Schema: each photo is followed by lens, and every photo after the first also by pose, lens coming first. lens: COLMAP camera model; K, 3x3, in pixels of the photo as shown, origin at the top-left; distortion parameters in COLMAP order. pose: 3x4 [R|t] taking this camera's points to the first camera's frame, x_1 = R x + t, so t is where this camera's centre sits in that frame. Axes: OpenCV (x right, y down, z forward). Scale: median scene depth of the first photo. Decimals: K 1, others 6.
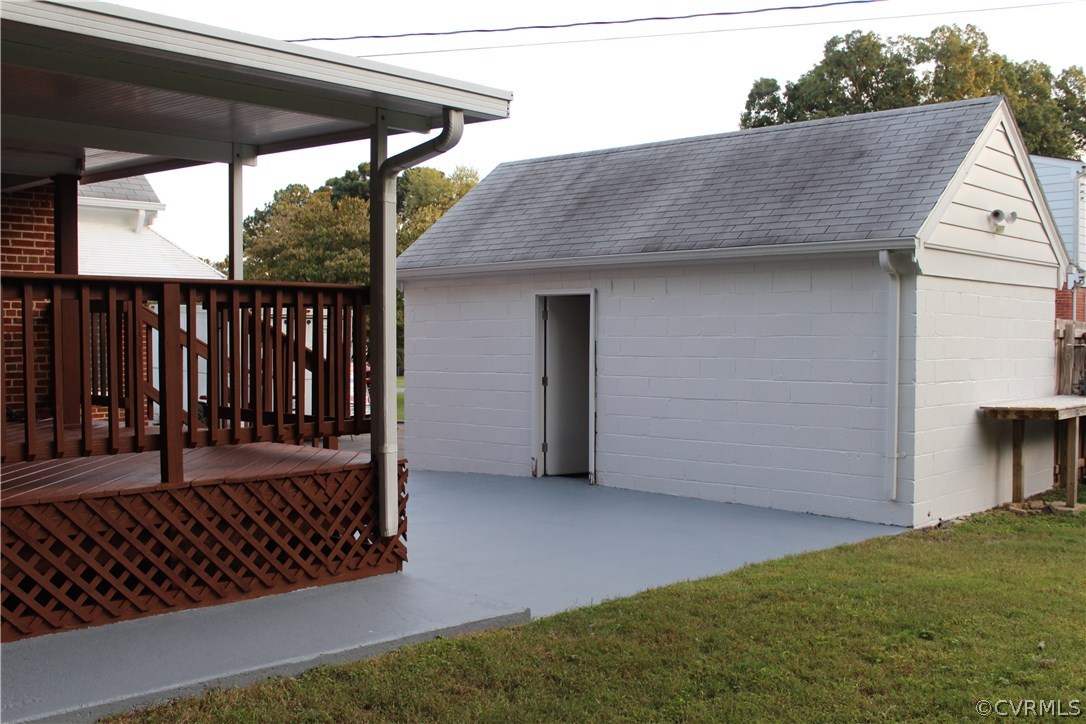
lens RADIAL K [[1155.7, 0, 543.0], [0, 1155.7, 362.0], [0, 0, 1]] dist [-0.011952, -0.007197]
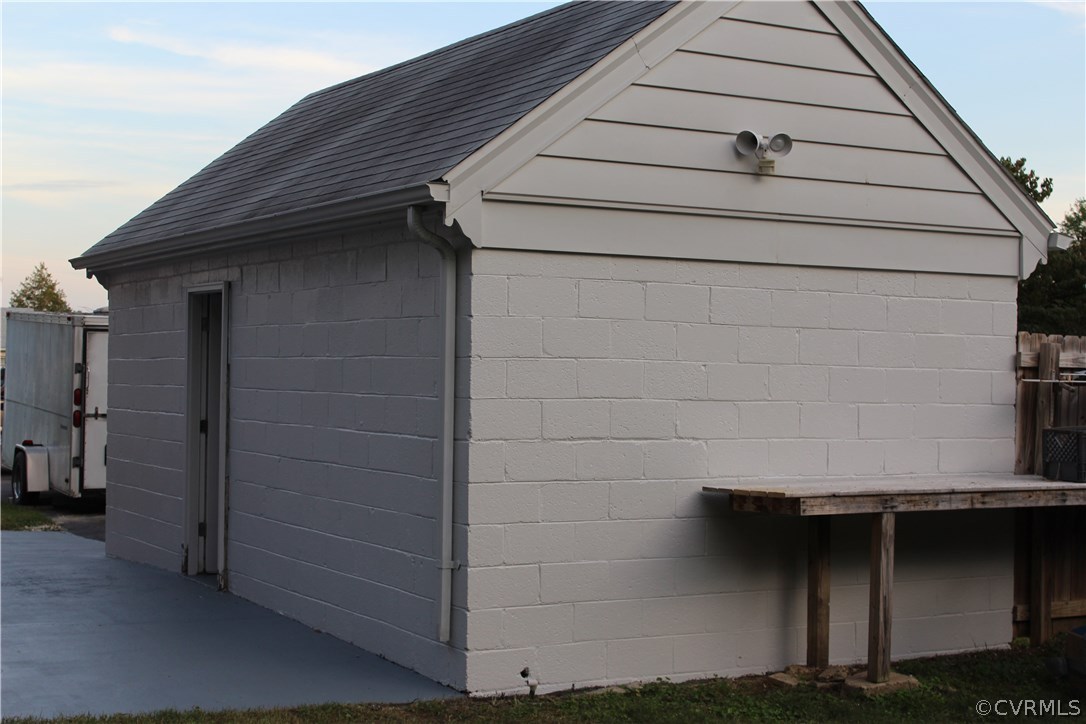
lens RADIAL K [[1673.0, 0, 543.0], [0, 1673.0, 362.0], [0, 0, 1]] dist [0.004616, 0.012007]
pose [[0.940082, 0.010365, -0.340790, 0.571237], [-0.020393, 0.999458, -0.025856, 0.001018], [0.340338, 0.031257, 0.939784, 0.212766]]
